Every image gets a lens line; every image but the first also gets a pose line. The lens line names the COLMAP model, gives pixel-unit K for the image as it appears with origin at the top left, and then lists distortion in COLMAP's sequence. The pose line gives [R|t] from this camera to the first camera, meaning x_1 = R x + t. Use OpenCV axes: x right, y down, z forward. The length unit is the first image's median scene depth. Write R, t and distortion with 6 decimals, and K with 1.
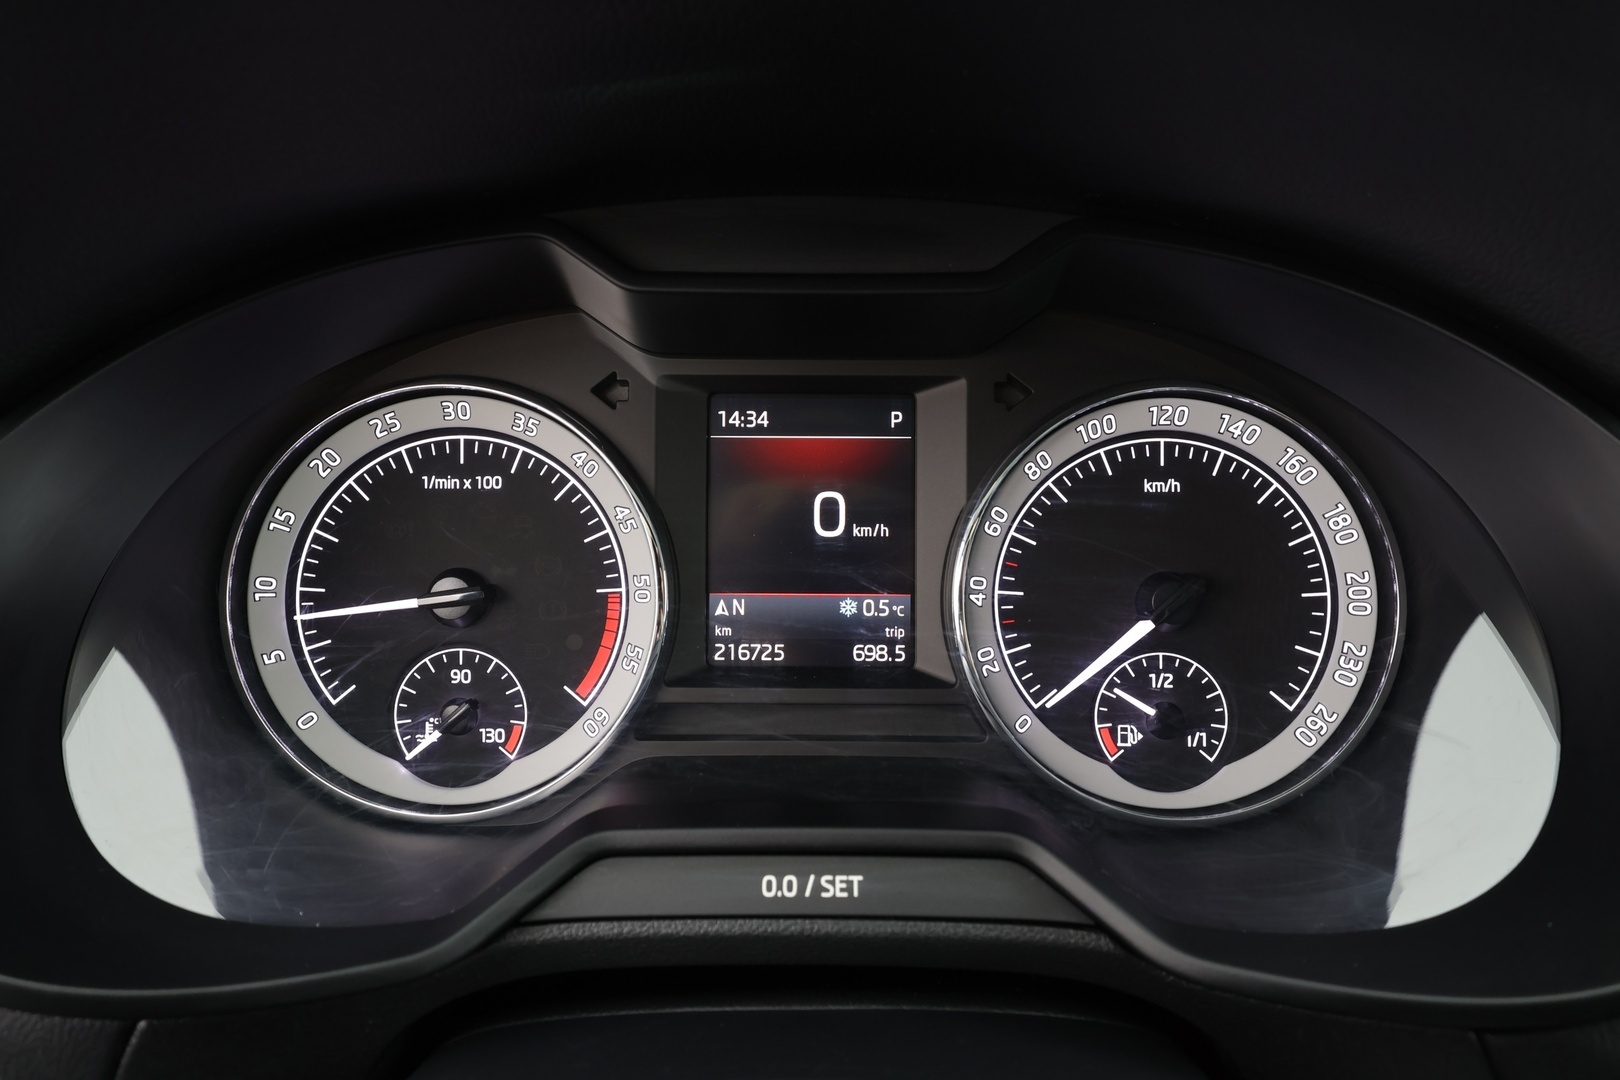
lens RADIAL K [[993.6, 0, 816.9], [0, 993.6, 543.7], [0, 0, 1]] dist [0.012651, 0.000596]
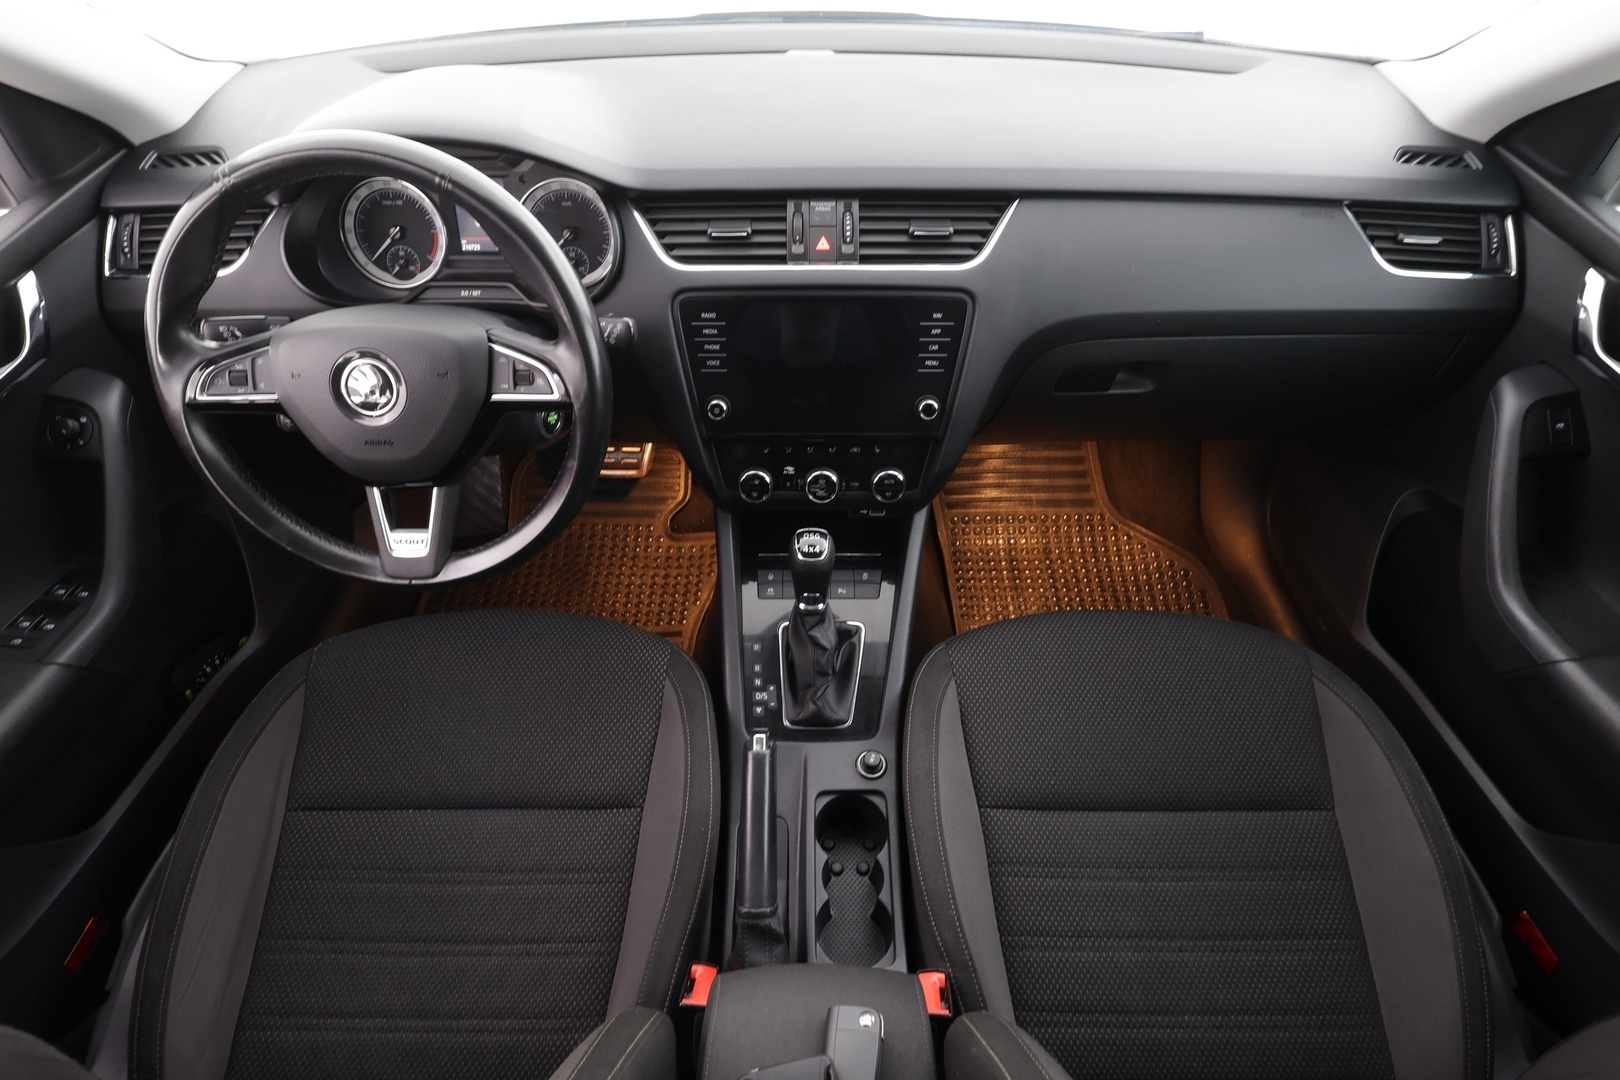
lens RADIAL K [[854.2, 0, 811.0], [0, 854.2, 537.9], [0, 0, 1]] dist [0.010470, -0.000421]
pose [[0.999996, -0.002542, -0.000799, 1.335000], [0.002648, 0.914364, 0.404884, -0.220864], [-0.000299, -0.404884, 0.914368, -2.716424]]
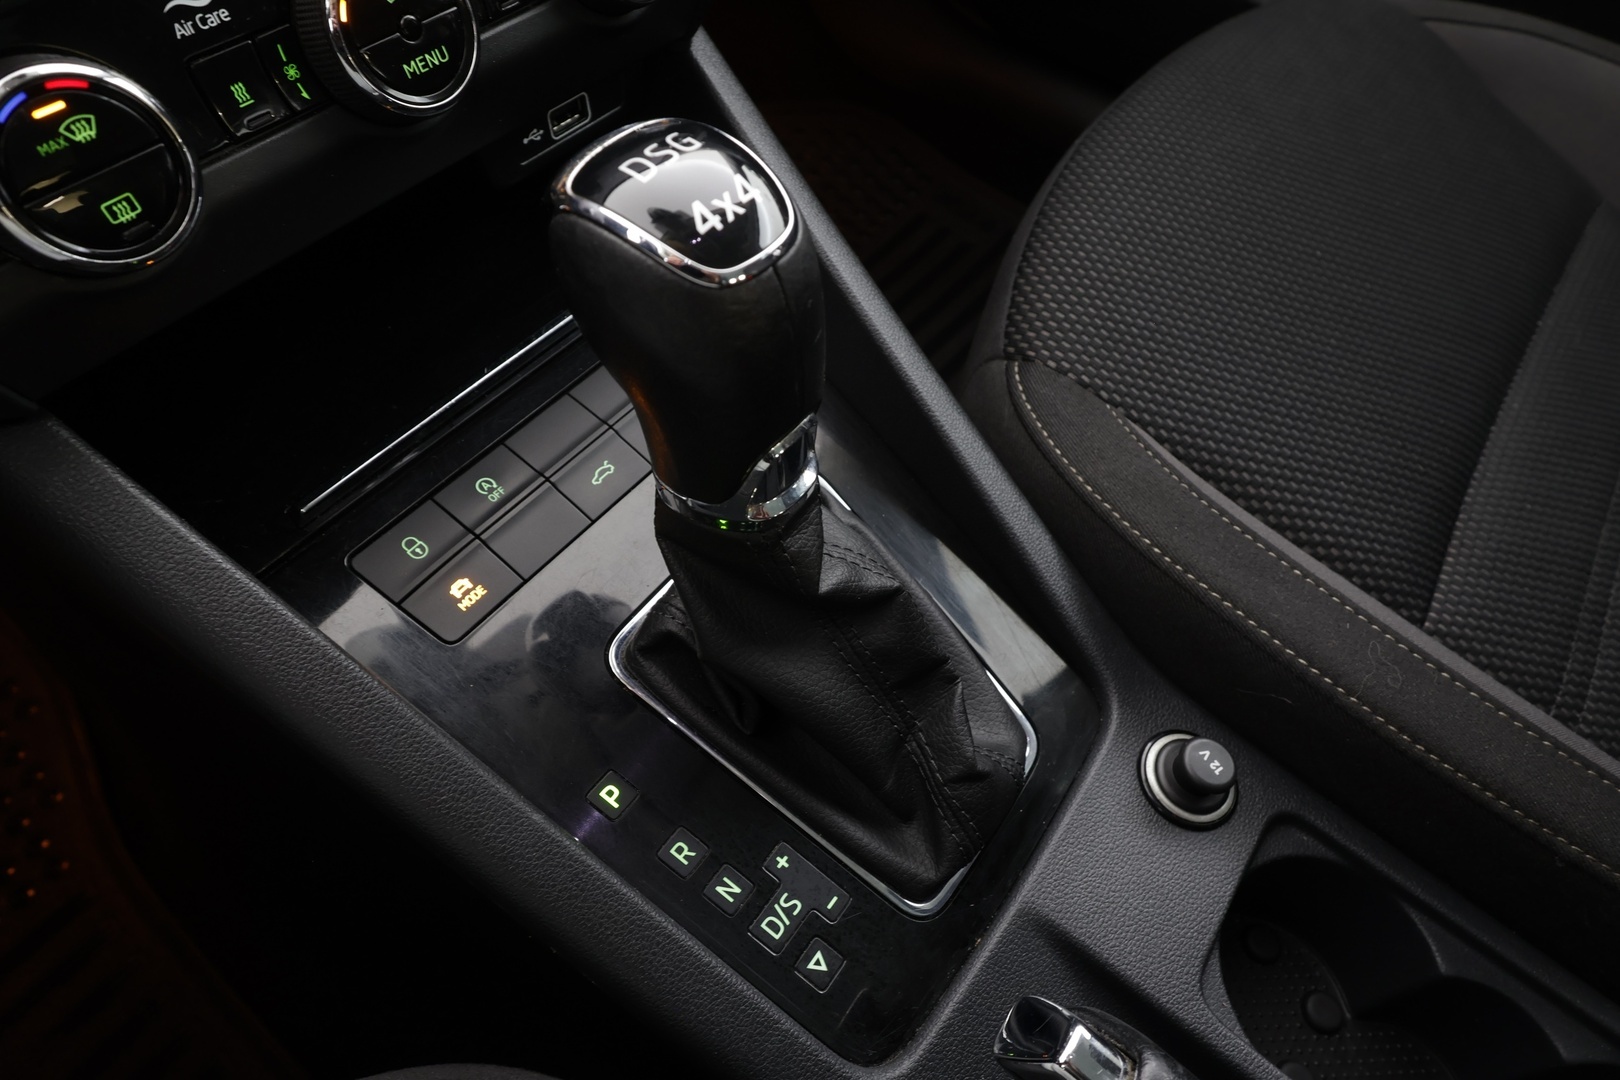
lens RADIAL K [[993.6, 0, 820.3], [0, 993.6, 538.8], [0, 0, 1]] dist [0.012651, 0.000596]
pose [[0.592351, -0.628709, 0.503830, 0.884830], [0.230680, 0.731514, 0.641618, 0.863768], [-0.771950, -0.263839, 0.578344, -0.301647]]
